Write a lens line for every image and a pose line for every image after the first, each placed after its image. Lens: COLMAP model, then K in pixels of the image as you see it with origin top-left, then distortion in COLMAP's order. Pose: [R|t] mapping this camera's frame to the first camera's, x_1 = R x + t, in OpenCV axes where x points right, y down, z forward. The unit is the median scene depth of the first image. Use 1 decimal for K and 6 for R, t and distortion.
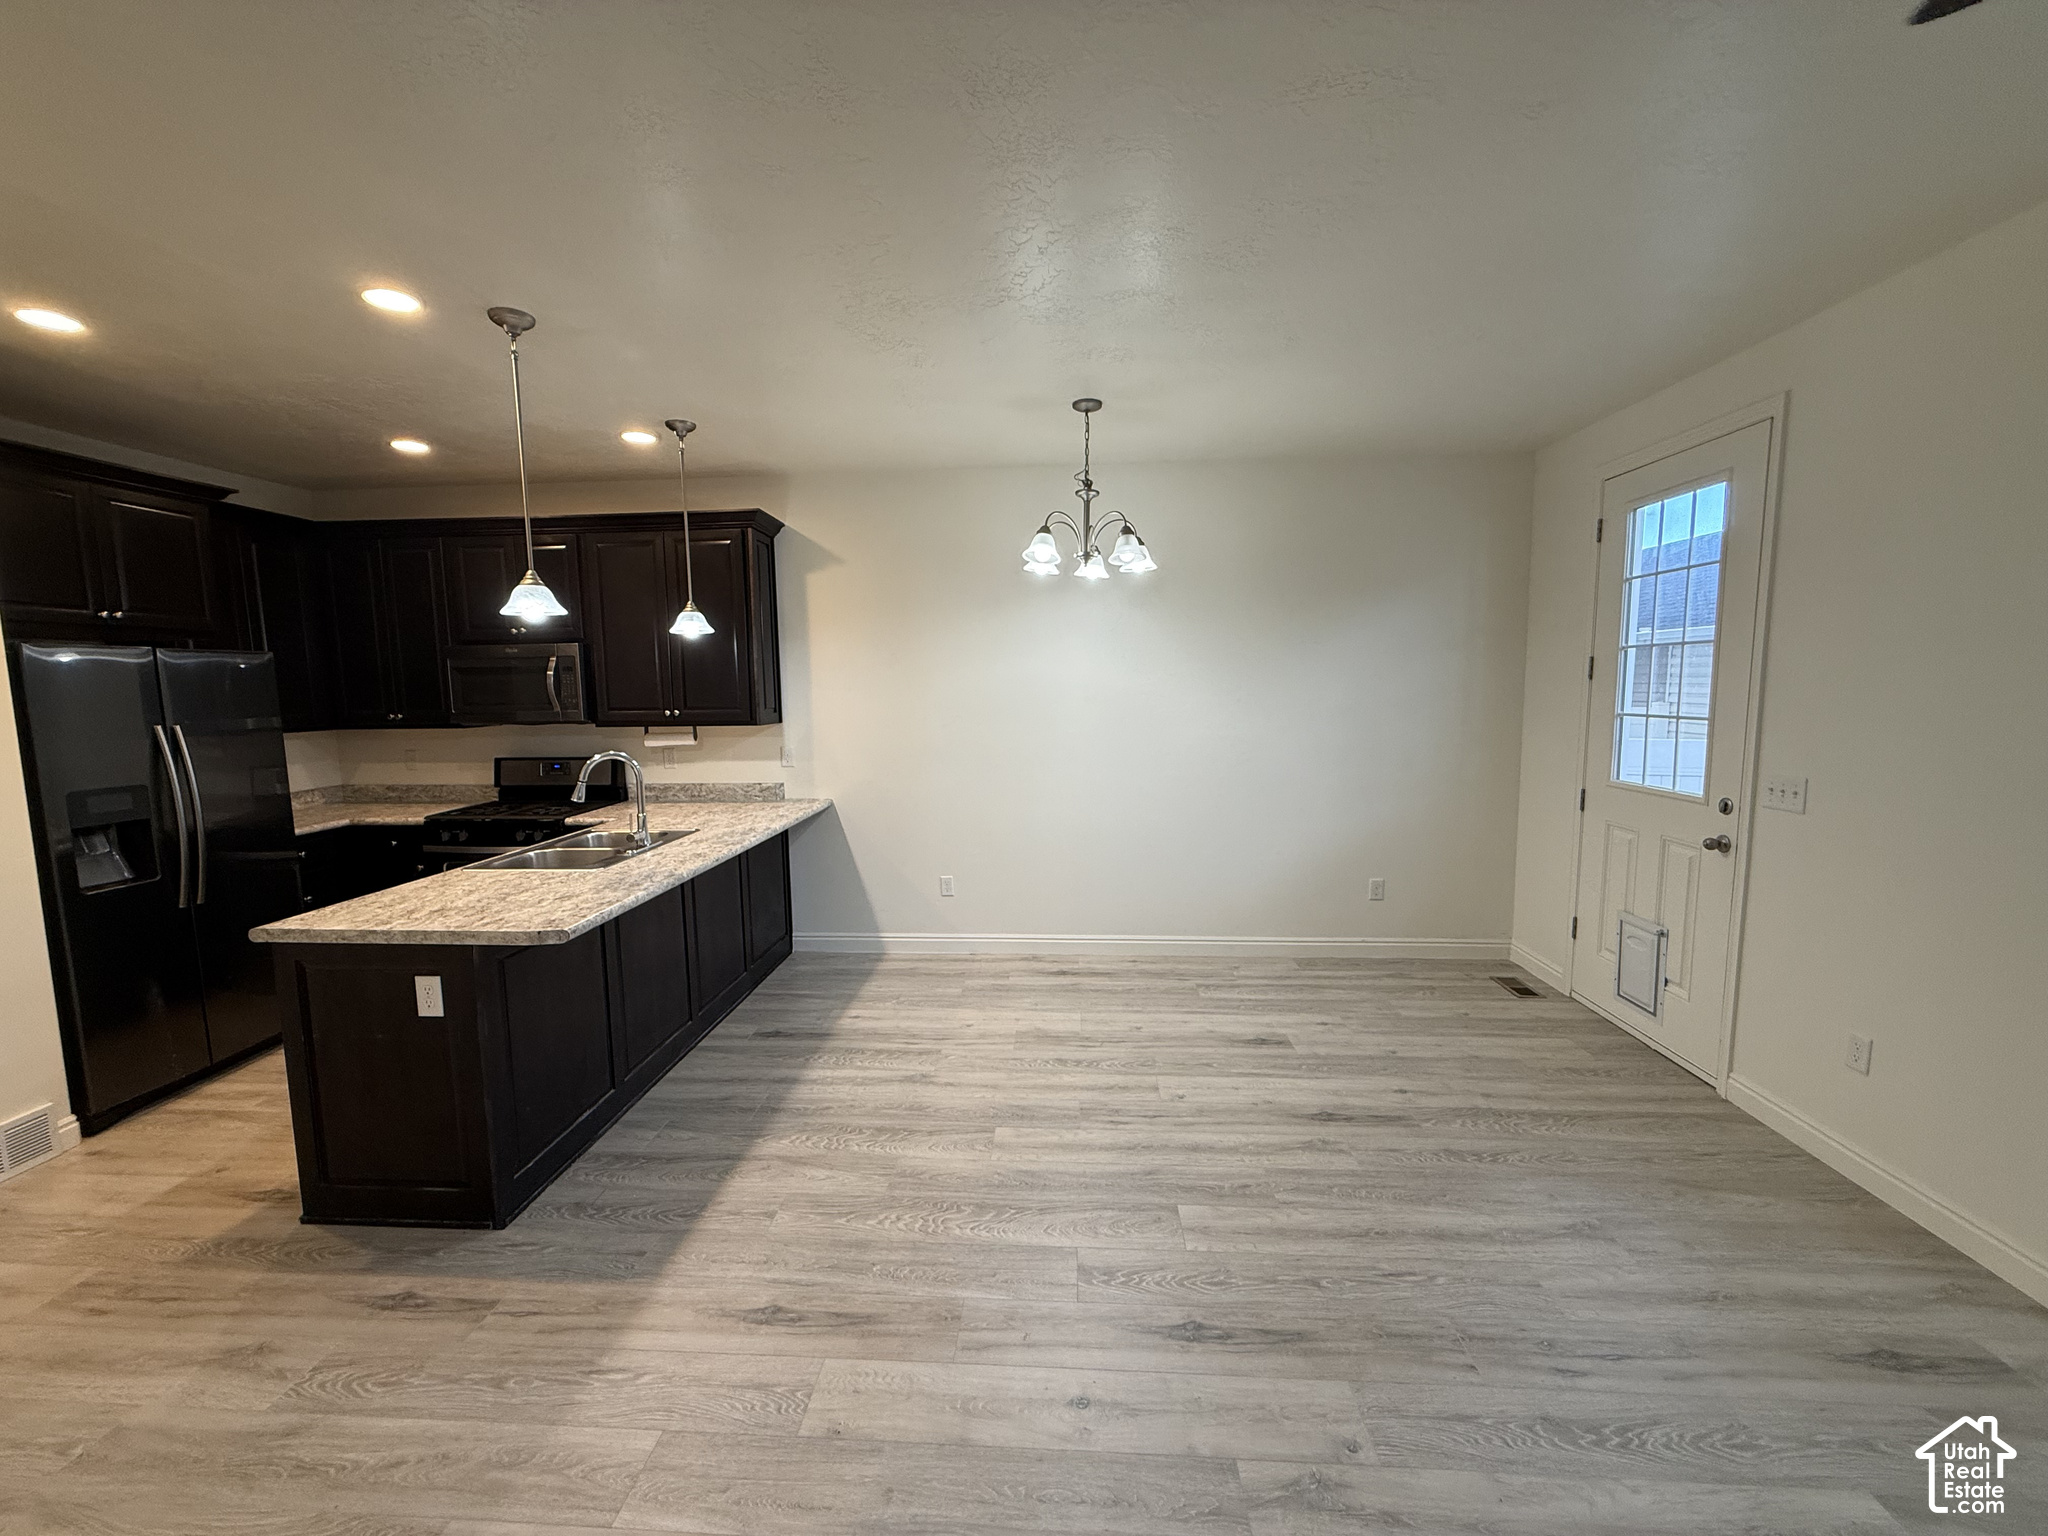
lens RADIAL K [[813.8, 0, 1014.9], [0, 813.8, 767.9], [0, 0, 1]] dist [0.001625, 0.000118]
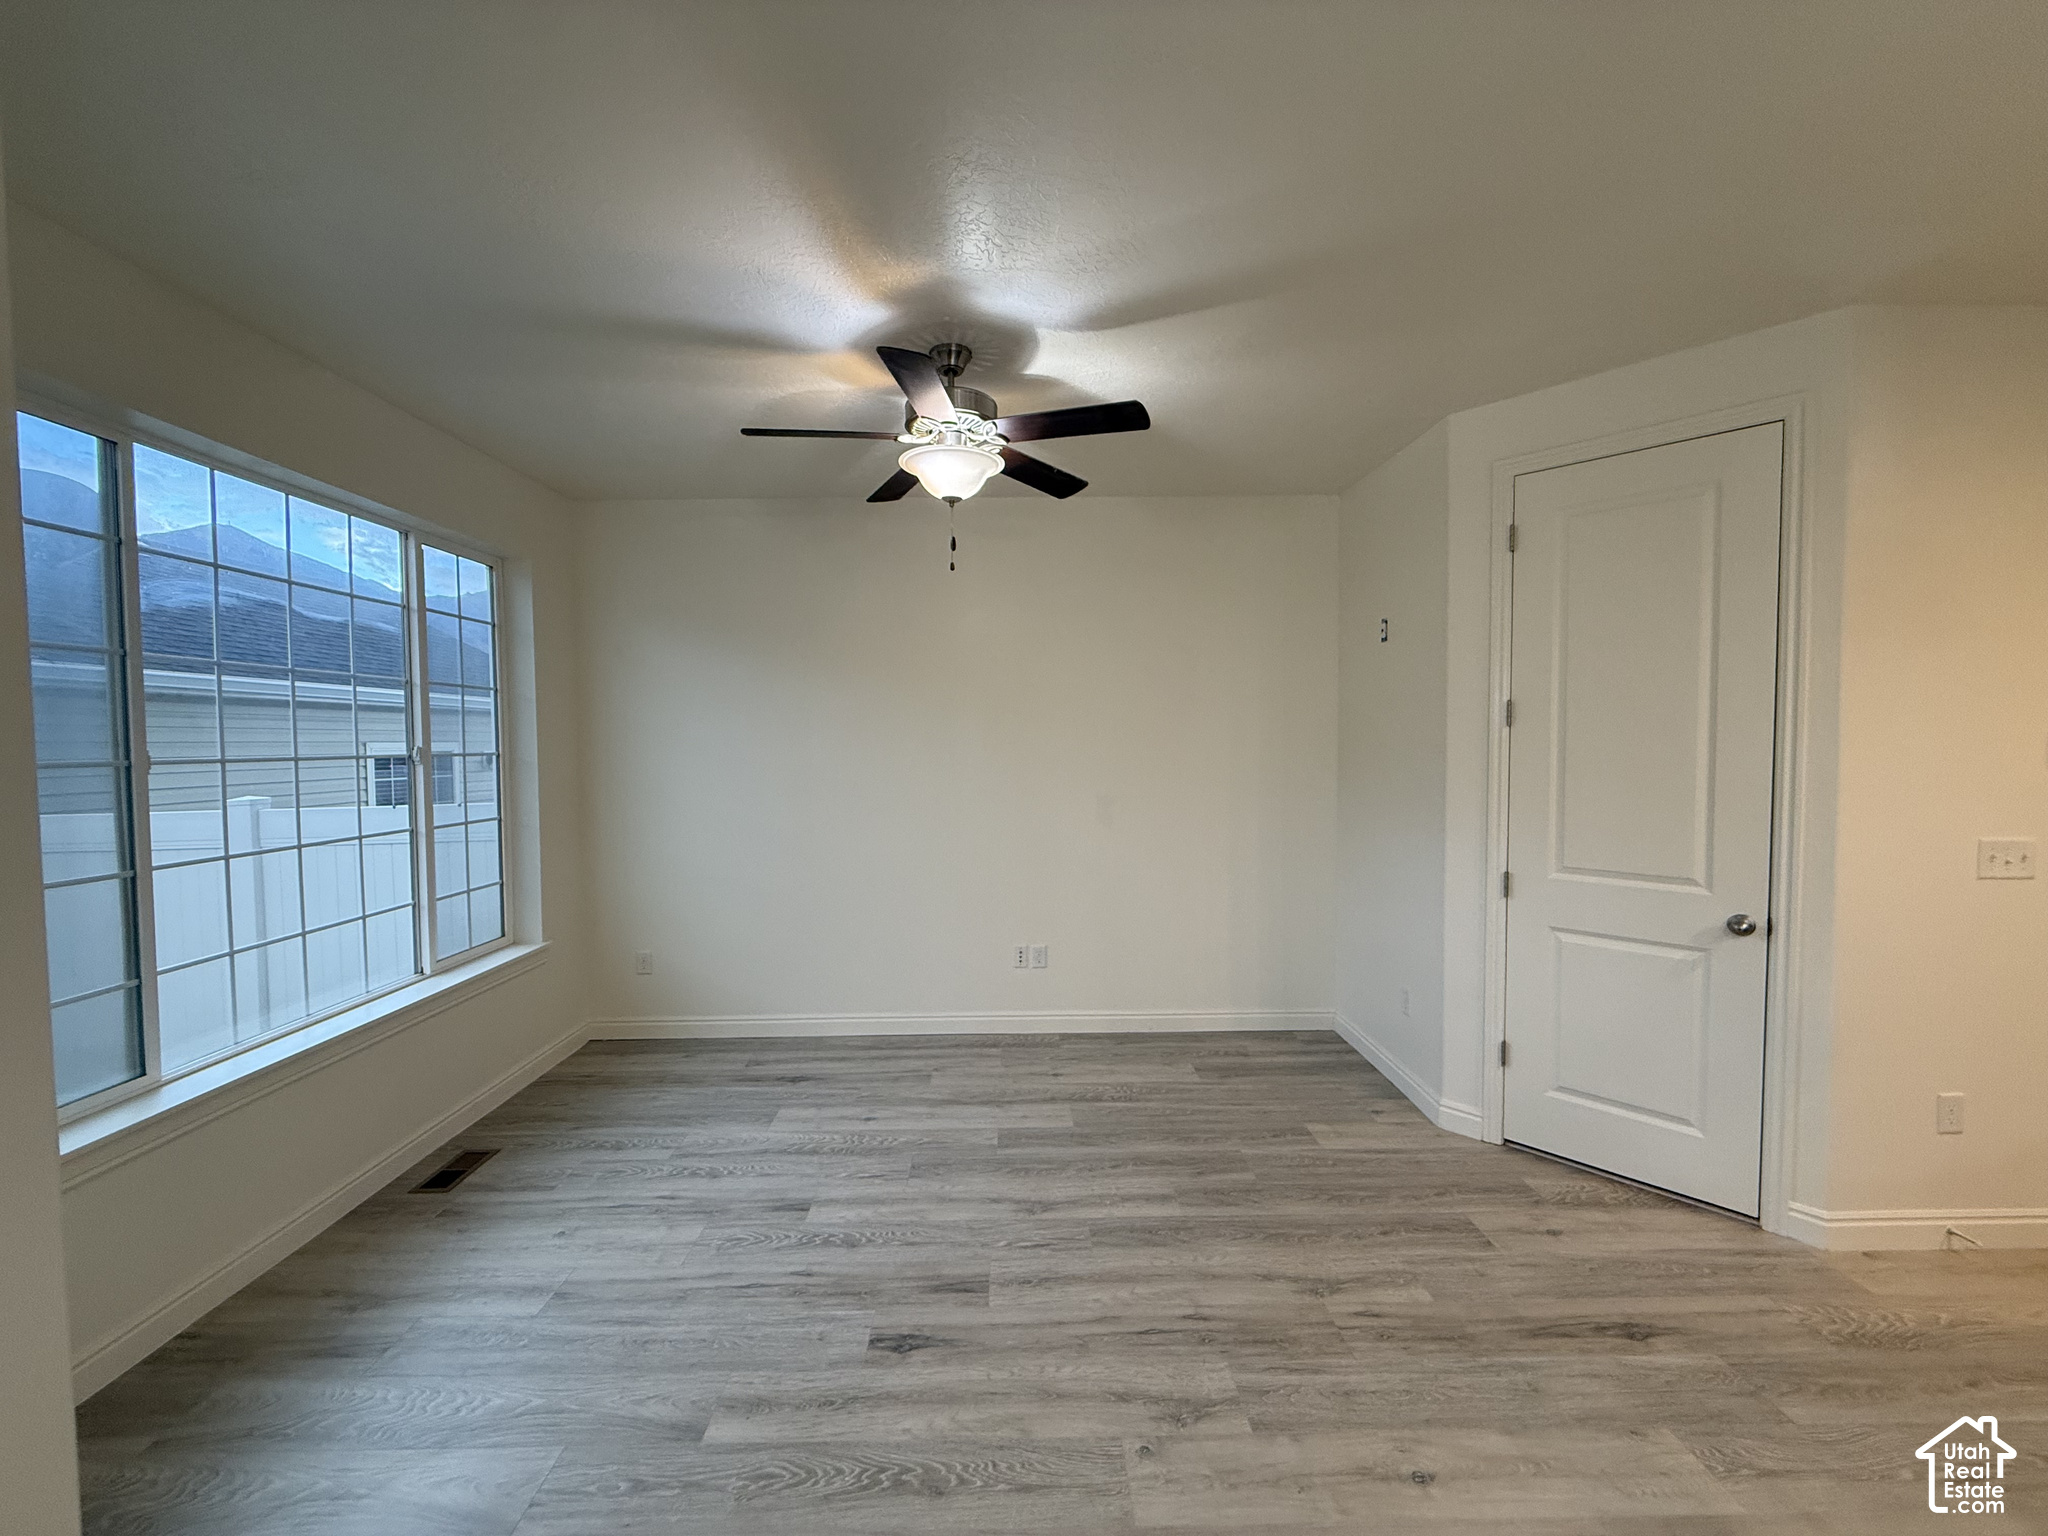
lens RADIAL K [[813.8, 0, 1014.9], [0, 813.8, 767.9], [0, 0, 1]] dist [0.001625, 0.000118]
pose [[-0.996718, 0.023939, -0.077326, 0.441770], [0.012916, 0.990063, 0.140031, -0.120432], [0.079910, 0.138572, -0.987123, 1.309174]]
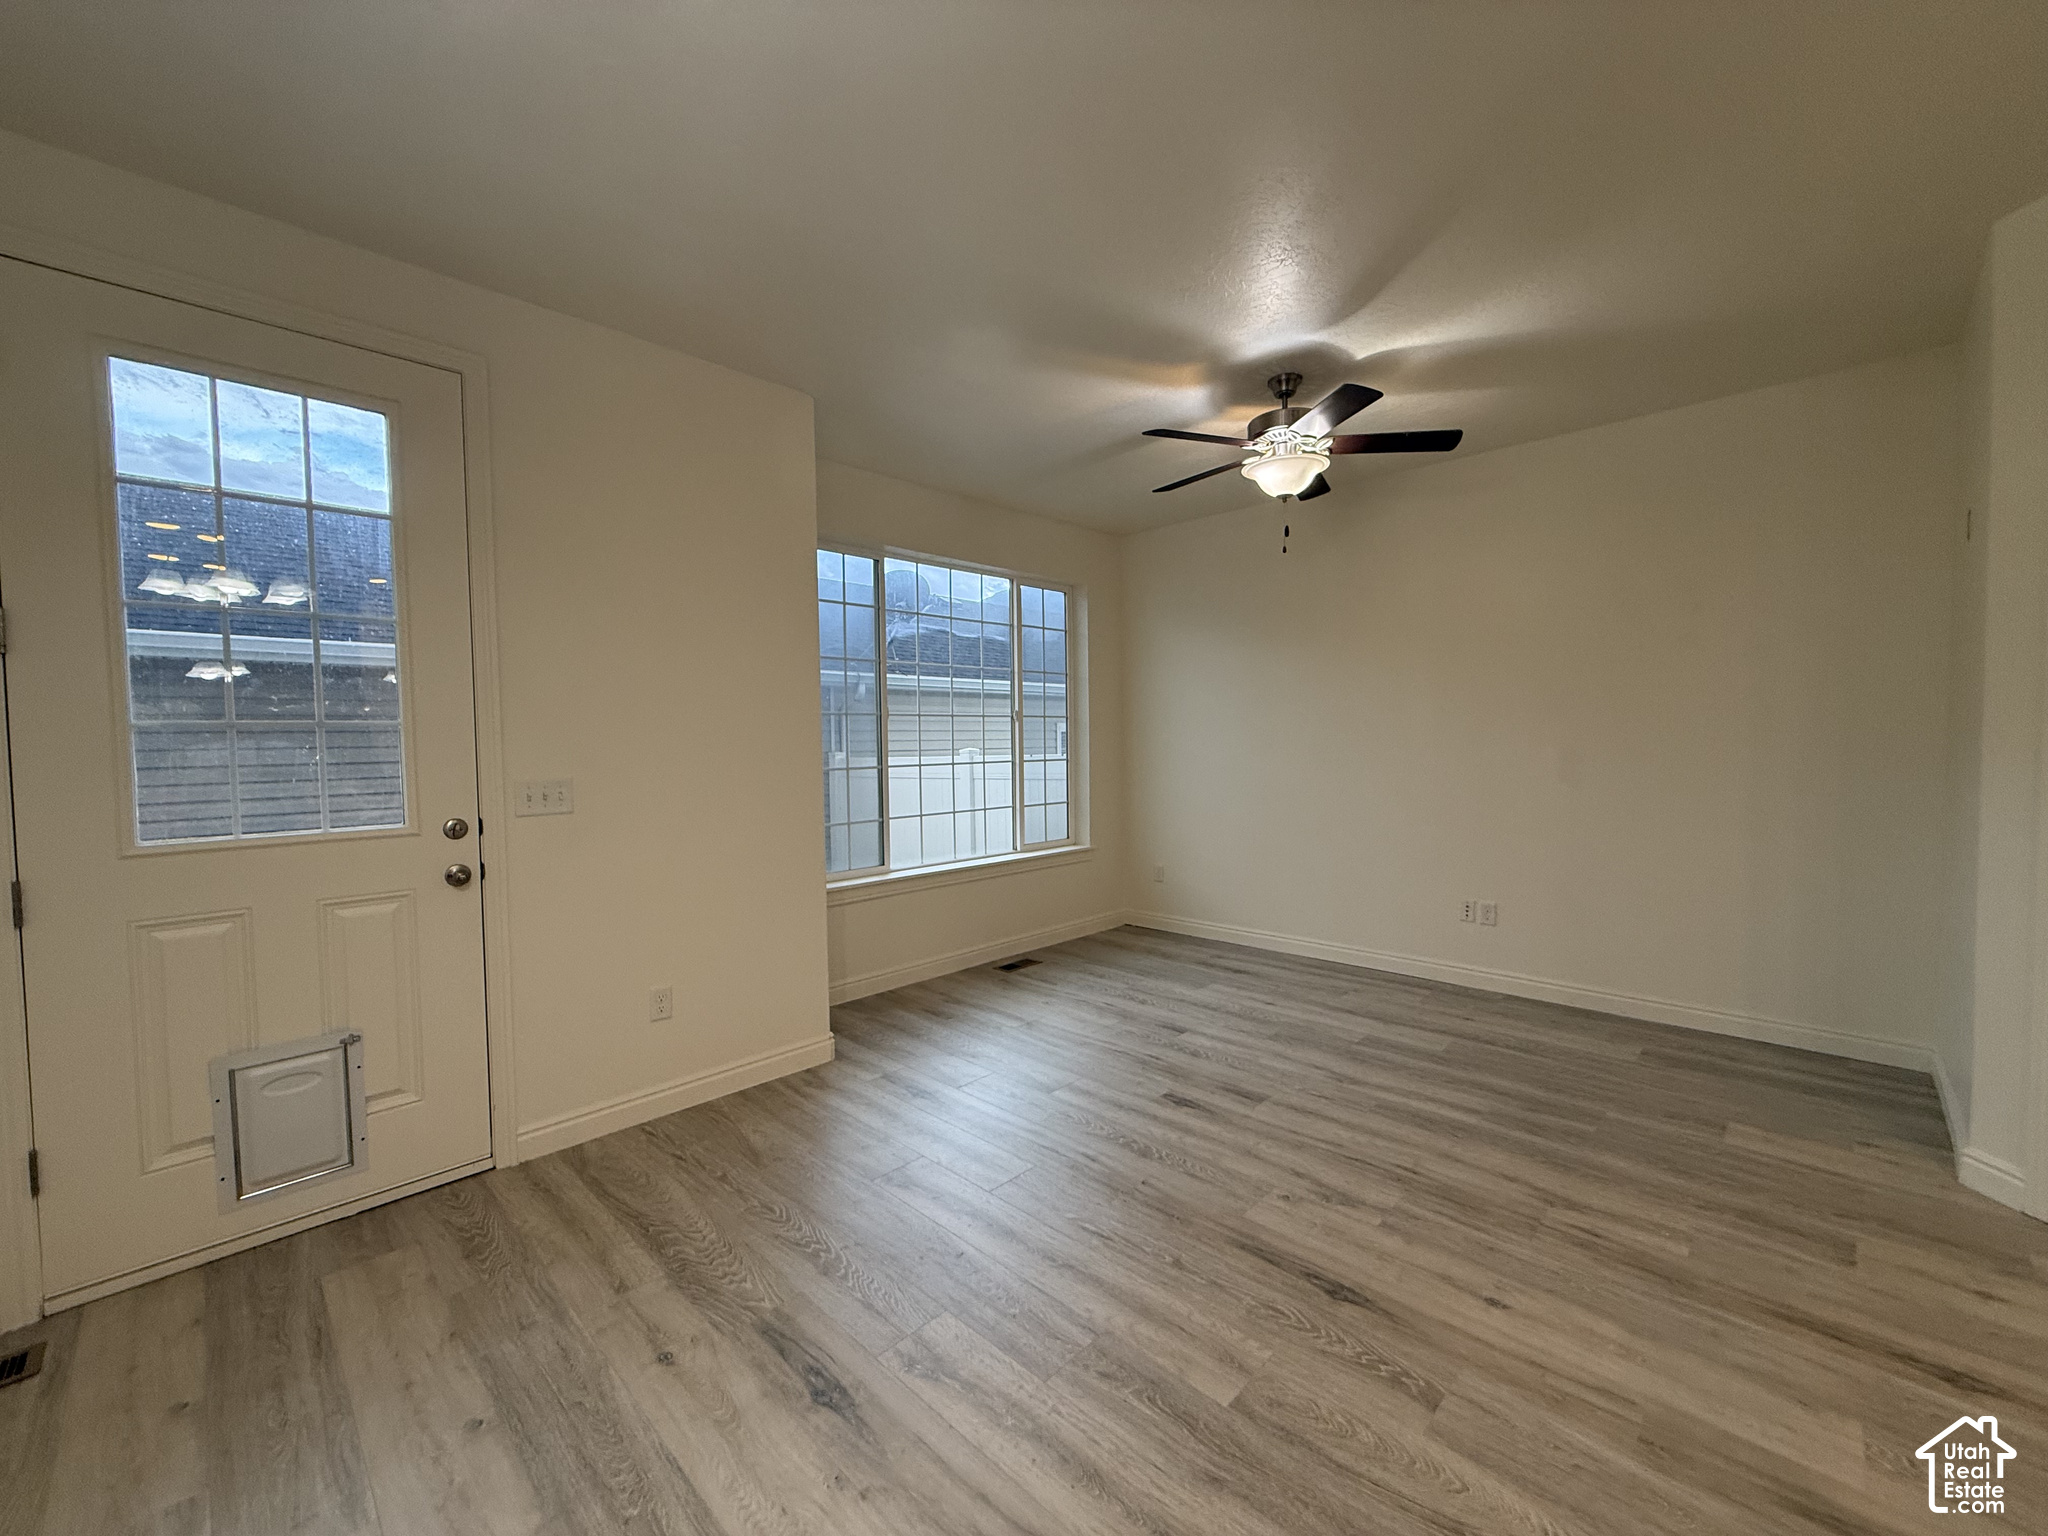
lens RADIAL K [[813.8, 0, 1014.9], [0, 813.8, 767.9], [0, 0, 1]] dist [0.001625, 0.000118]
pose [[-0.755524, -0.000679, 0.655120, -0.104754], [0.092361, 0.989901, 0.107541, -0.063103], [-0.648577, 0.141757, -0.747832, 1.554686]]
